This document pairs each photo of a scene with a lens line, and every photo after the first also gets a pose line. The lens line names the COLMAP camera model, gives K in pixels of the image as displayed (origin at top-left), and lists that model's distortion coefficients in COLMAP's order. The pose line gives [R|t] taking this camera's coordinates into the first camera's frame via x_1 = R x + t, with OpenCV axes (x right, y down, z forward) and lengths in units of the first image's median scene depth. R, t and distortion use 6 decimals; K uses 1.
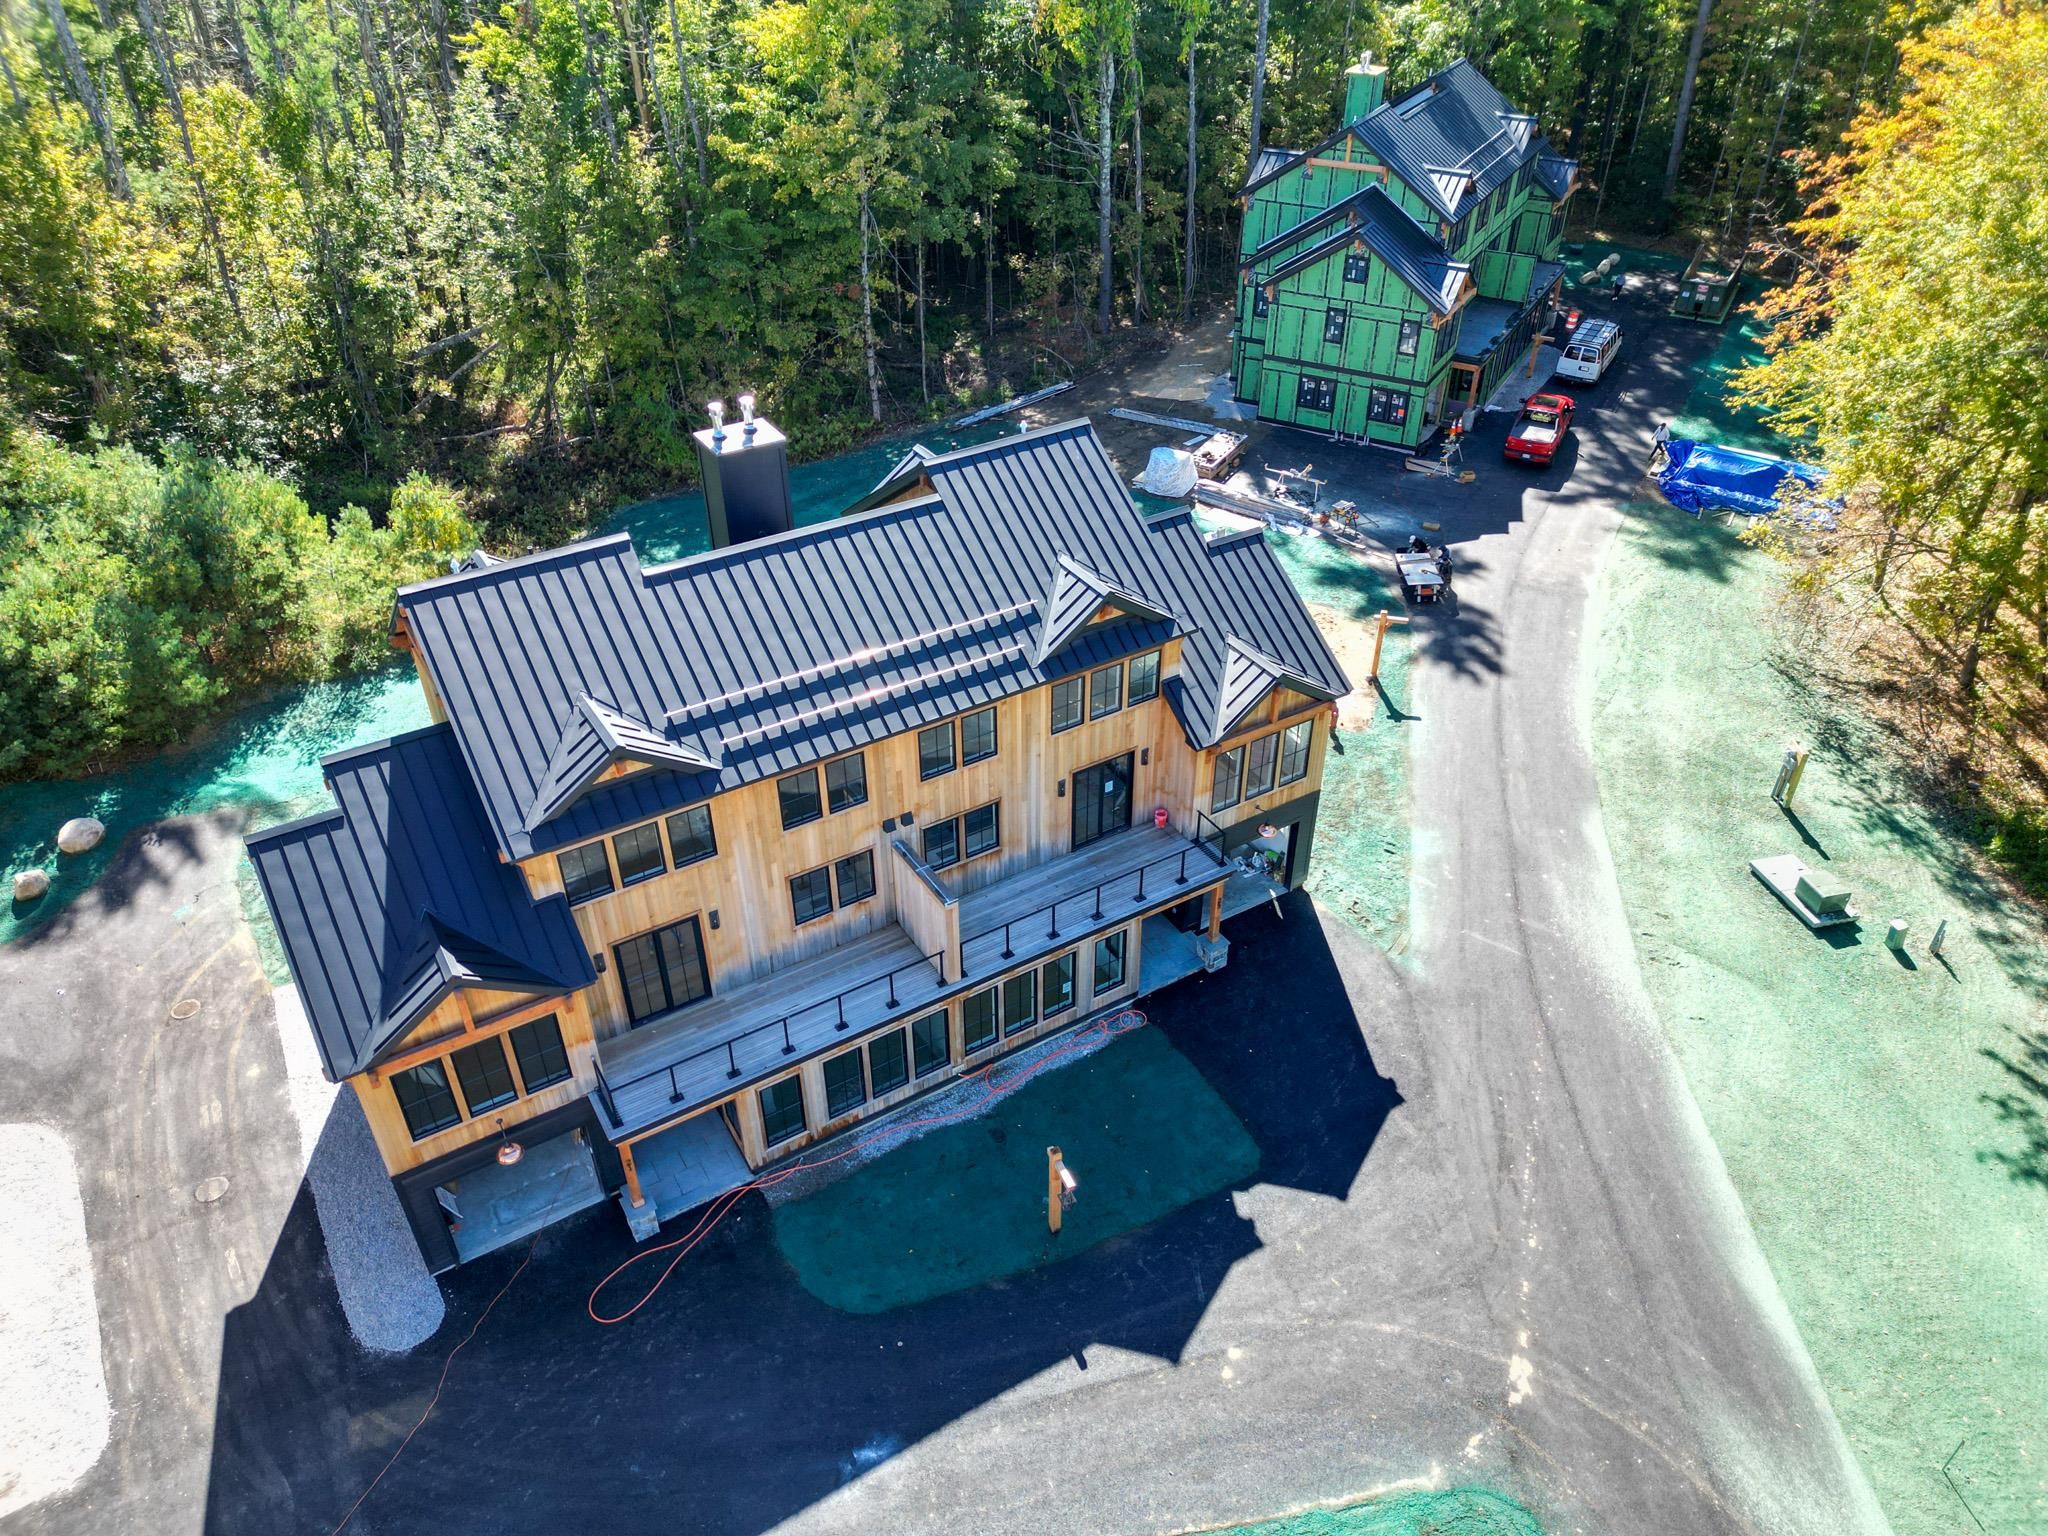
lens RADIAL K [[1439.1, 0, 1024.9], [0, 1439.1, 754.2], [0, 0, 1]] dist [0.097198, -0.106953]
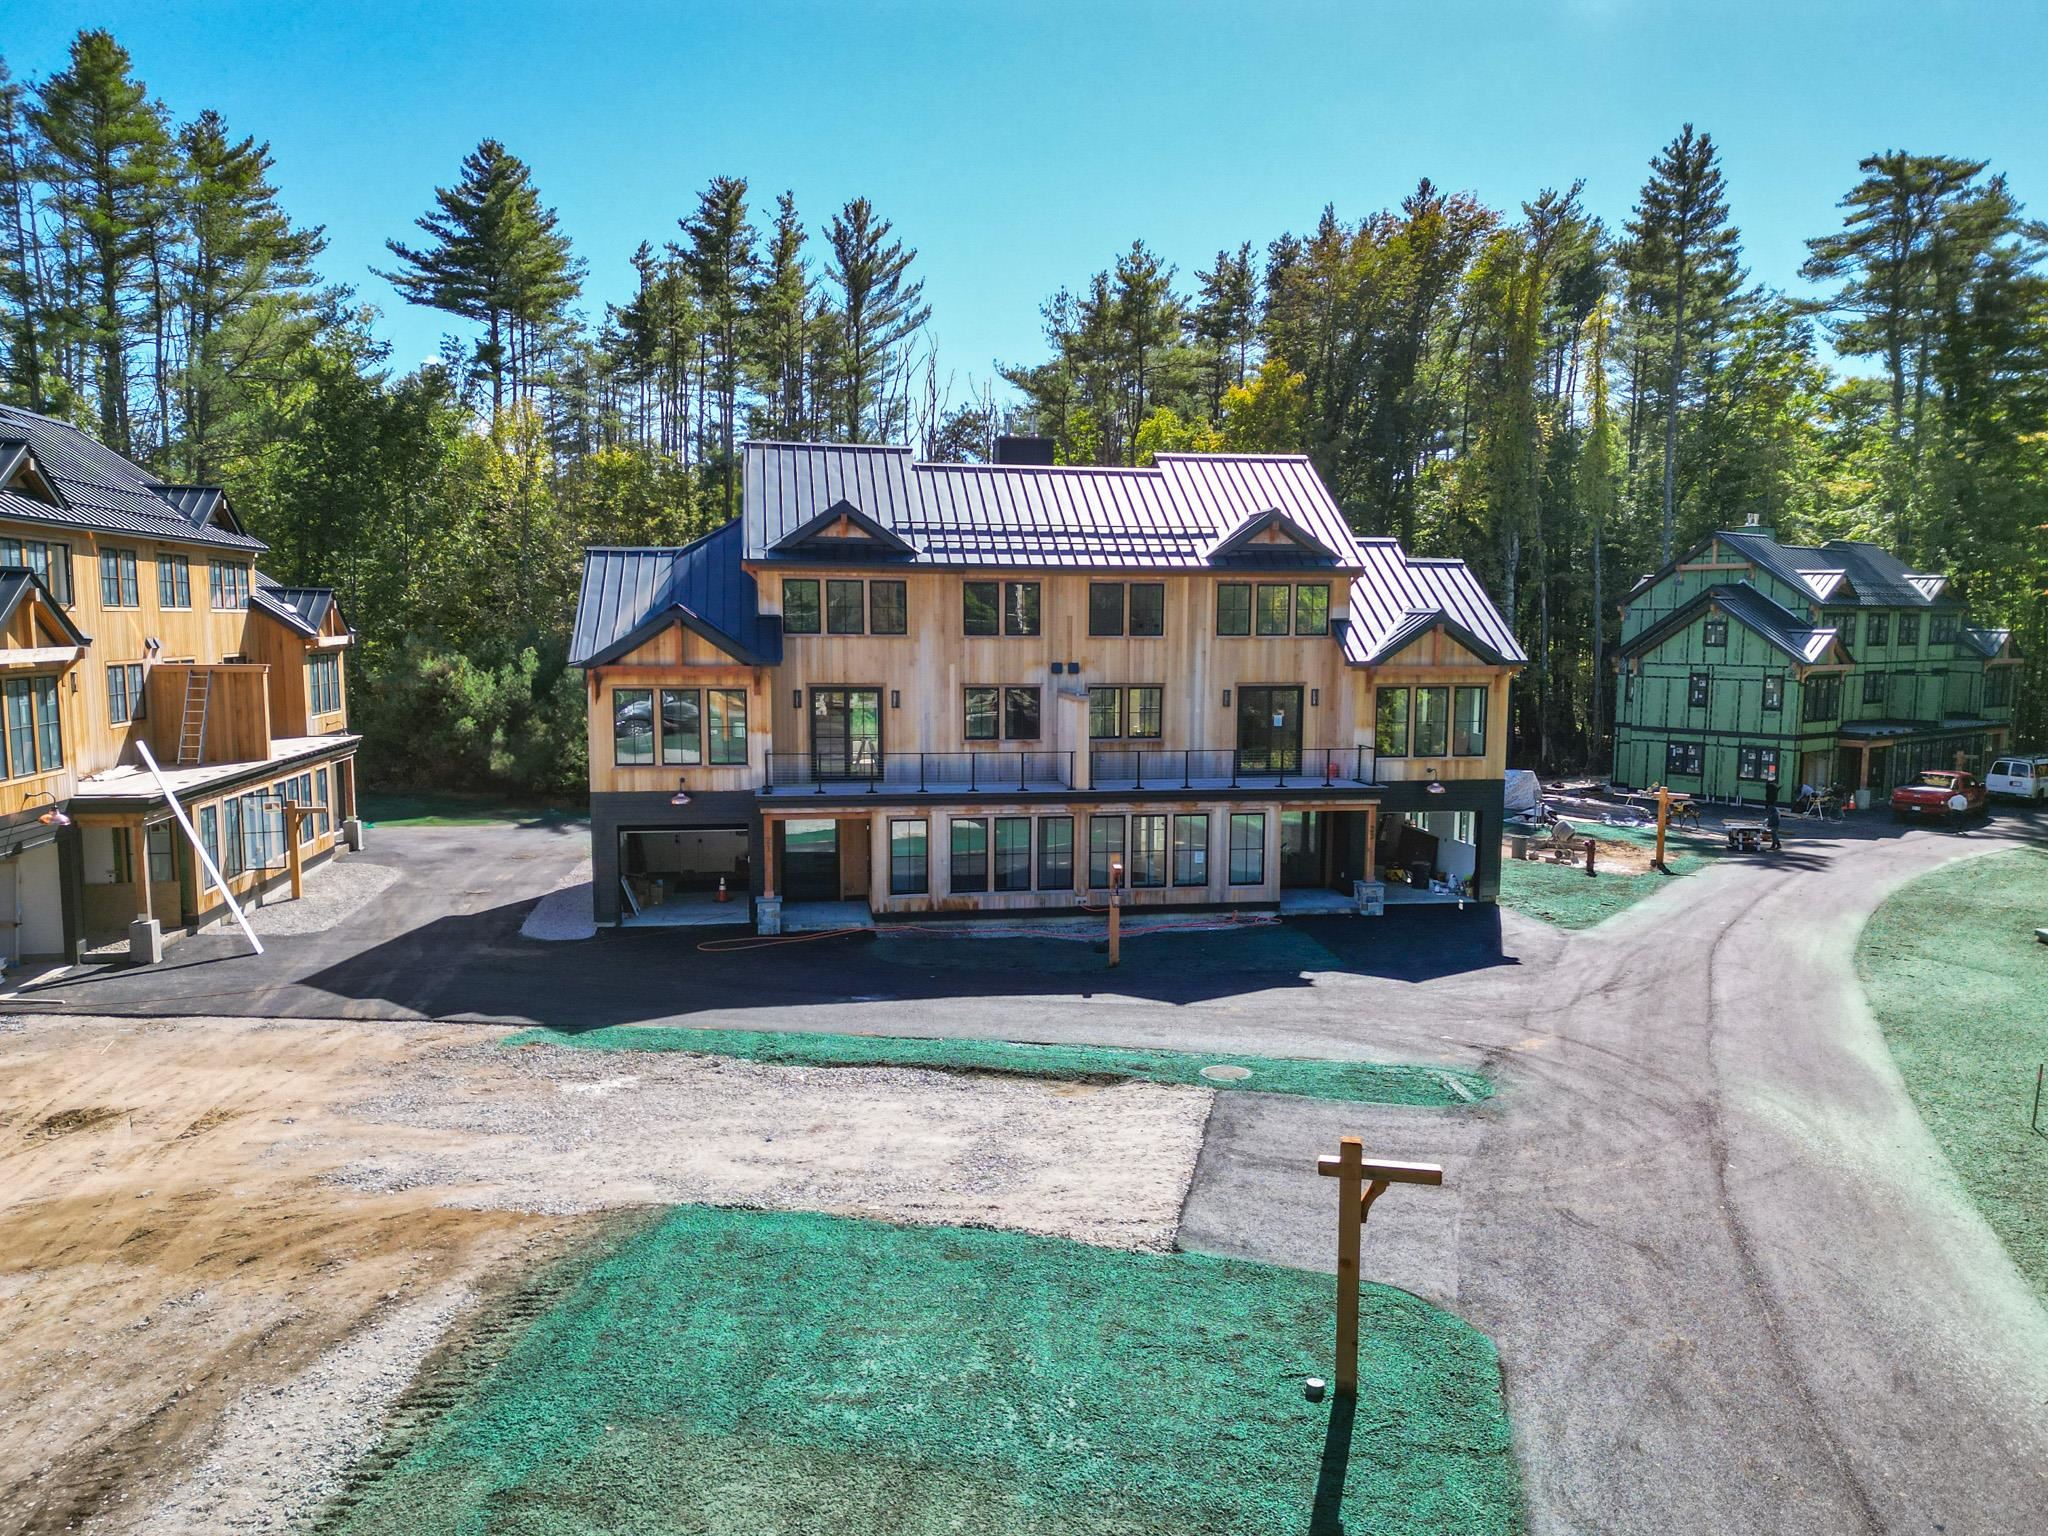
lens RADIAL K [[1482.3, 0, 1054.2], [0, 1482.3, 791.4], [0, 0, 1]] dist [0.074534, -0.070486]
pose [[0.933103, 0.052360, -0.355778, 0.311710], [-0.217164, 0.870621, -0.441429, 0.618876], [0.286634, 0.489160, 0.823749, 0.056561]]
